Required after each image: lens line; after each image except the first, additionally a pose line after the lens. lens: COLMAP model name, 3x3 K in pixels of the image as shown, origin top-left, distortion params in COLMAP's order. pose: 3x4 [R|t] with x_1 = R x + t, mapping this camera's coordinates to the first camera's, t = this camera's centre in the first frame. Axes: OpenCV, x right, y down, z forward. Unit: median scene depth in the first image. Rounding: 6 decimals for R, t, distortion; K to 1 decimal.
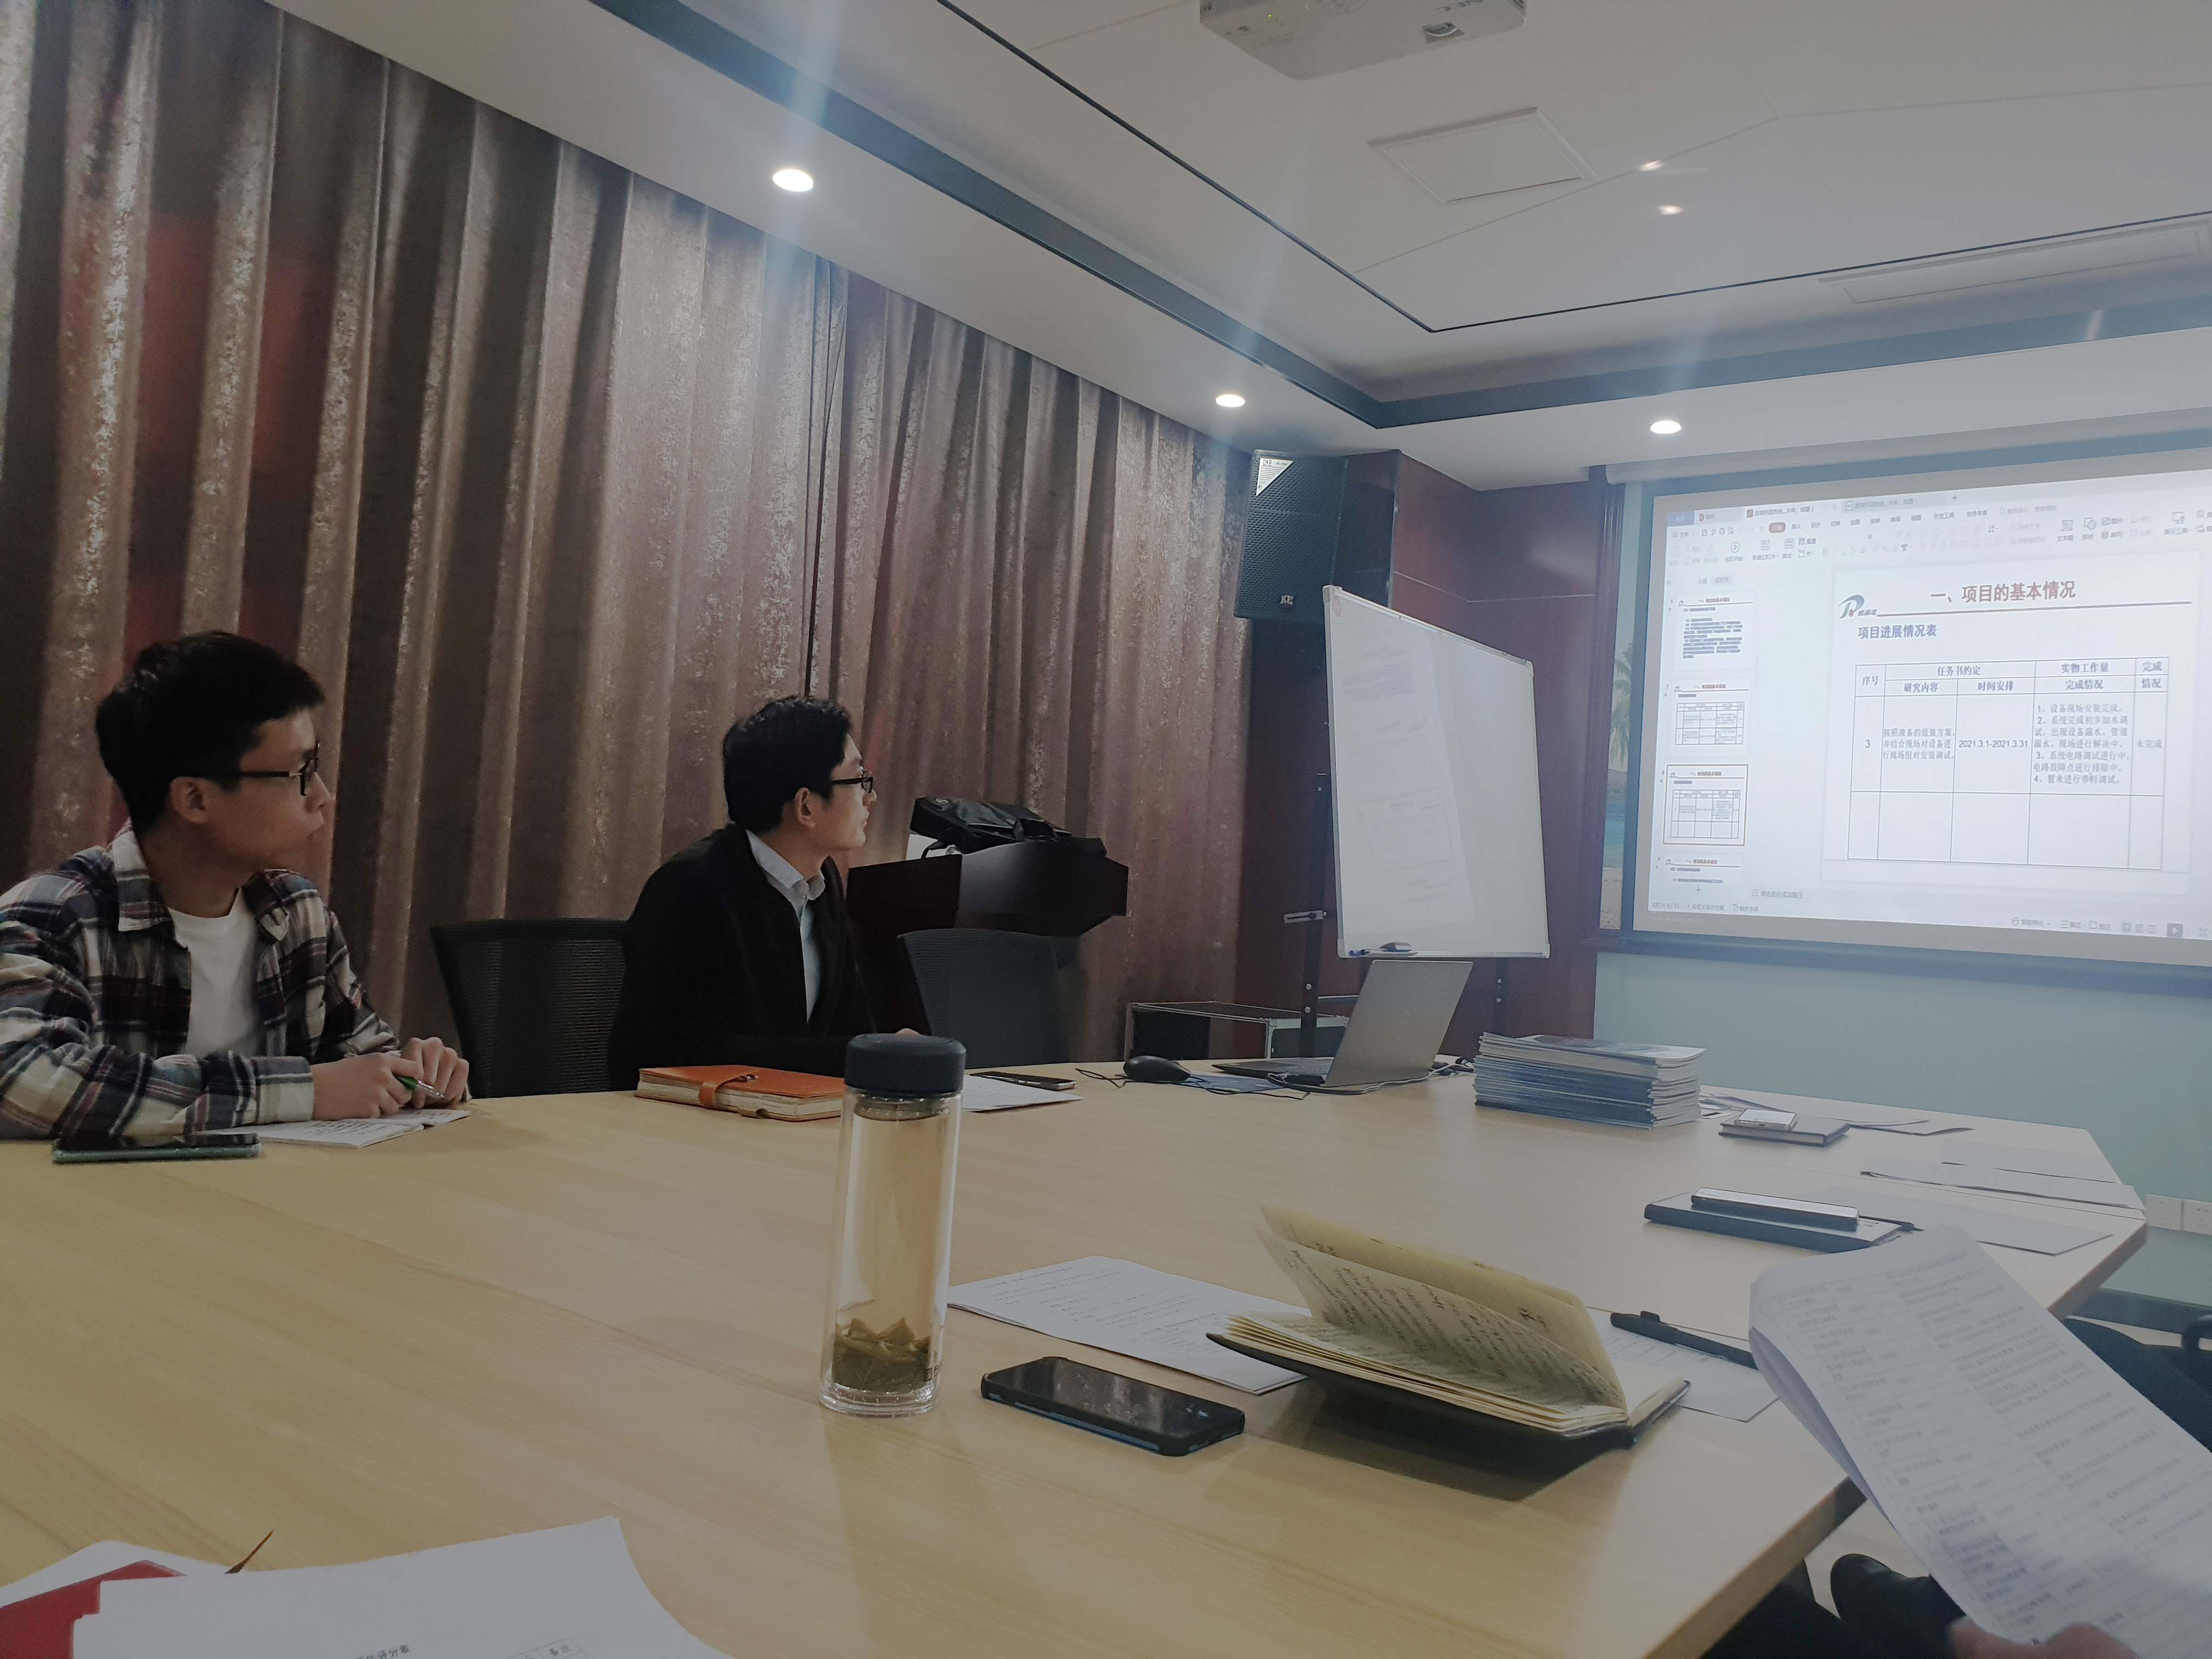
lens RADIAL K [[1703.3, 0, 1106.0], [0, 1703.3, 829.5], [0, 0, 1]] dist [0.037376, -0.006119]
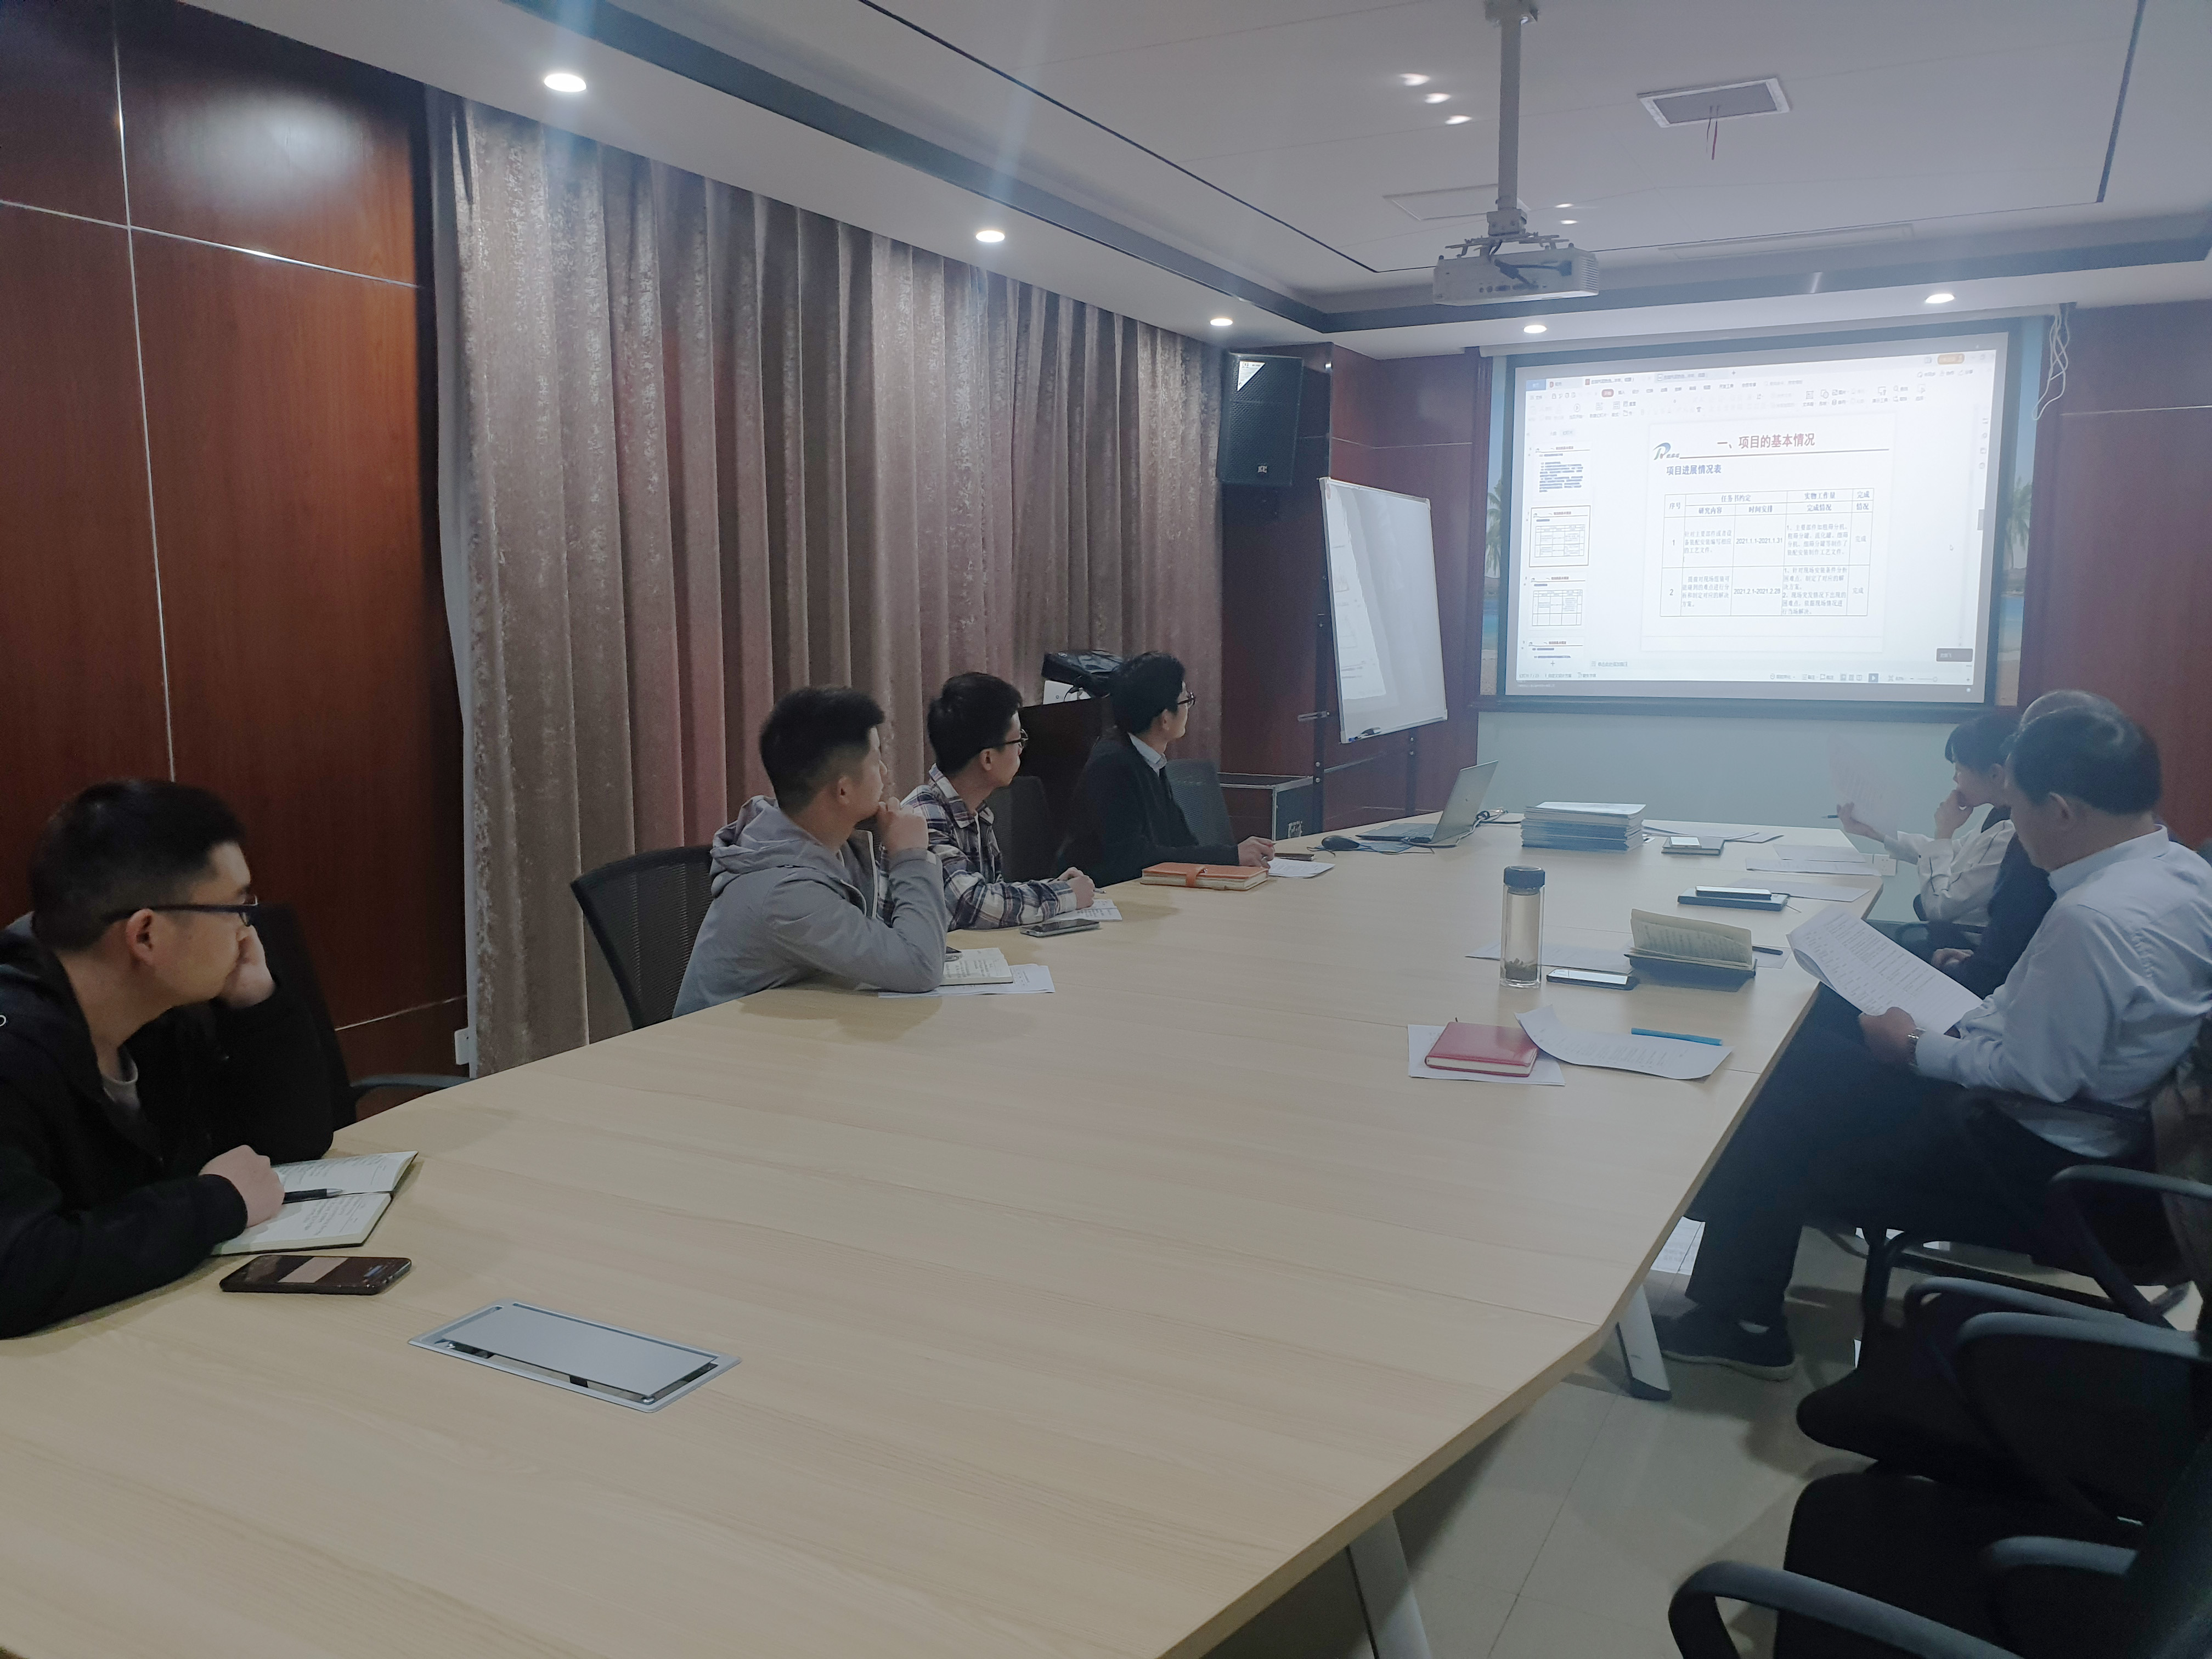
lens RADIAL K [[1703.3, 0, 1106.0], [0, 1703.3, 829.5], [0, 0, 1]] dist [0.037376, -0.006119]
pose [[0.986027, -0.082563, 0.144688, -0.243578], [0.058420, 0.984761, 0.163809, -0.089707], [-0.156008, -0.153067, 0.975824, -0.337524]]
